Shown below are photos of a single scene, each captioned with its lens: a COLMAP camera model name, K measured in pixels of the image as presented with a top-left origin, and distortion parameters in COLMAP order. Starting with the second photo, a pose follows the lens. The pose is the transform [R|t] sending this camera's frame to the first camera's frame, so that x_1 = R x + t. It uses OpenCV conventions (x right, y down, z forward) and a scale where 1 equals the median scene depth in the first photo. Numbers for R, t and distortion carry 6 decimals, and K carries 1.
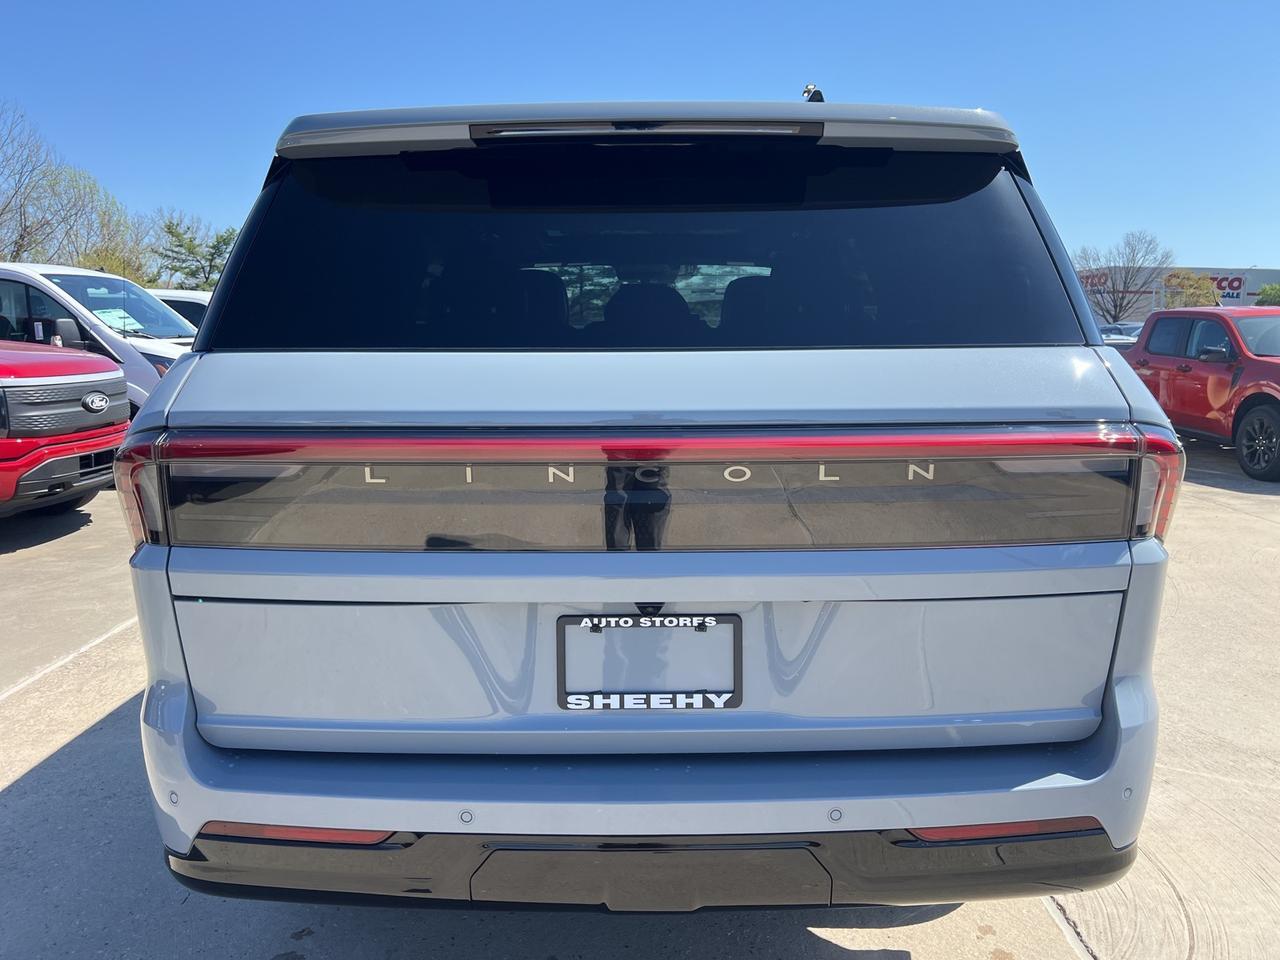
lens RADIAL K [[609.9, 0, 629.8], [0, 609.9, 535.2], [0, 0, 1]] dist [0.010357, -0.000362]
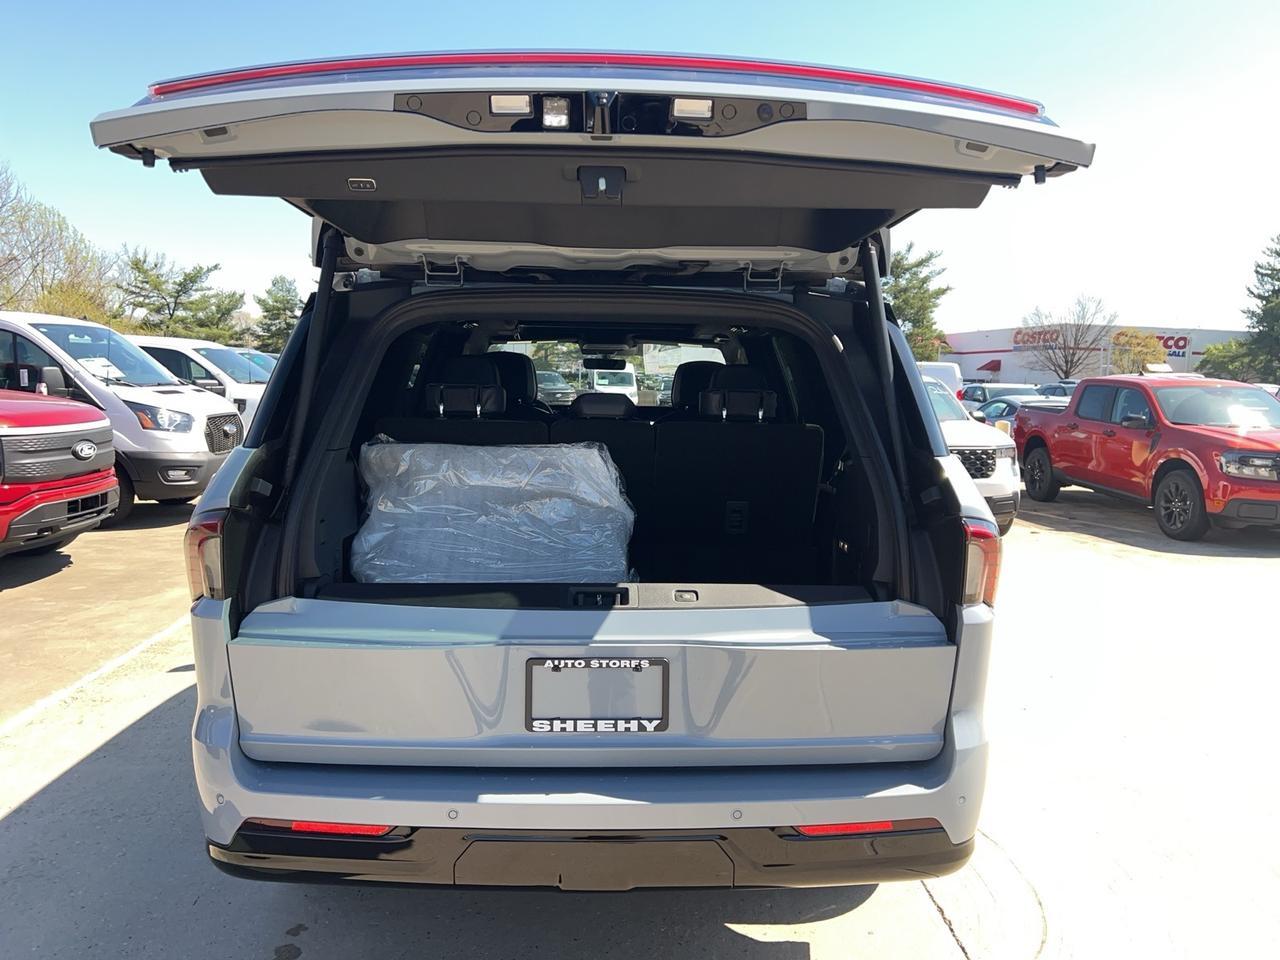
lens RADIAL K [[989.3, 0, 644.0], [0, 989.3, 479.4], [0, 0, 1]] dist [0.027288, -0.012999]
pose [[0.999102, 0.018729, 0.037995, 0.028742], [-0.016777, 0.998555, -0.051055, -0.096225], [-0.038896, 0.050372, 0.997973, -0.754441]]
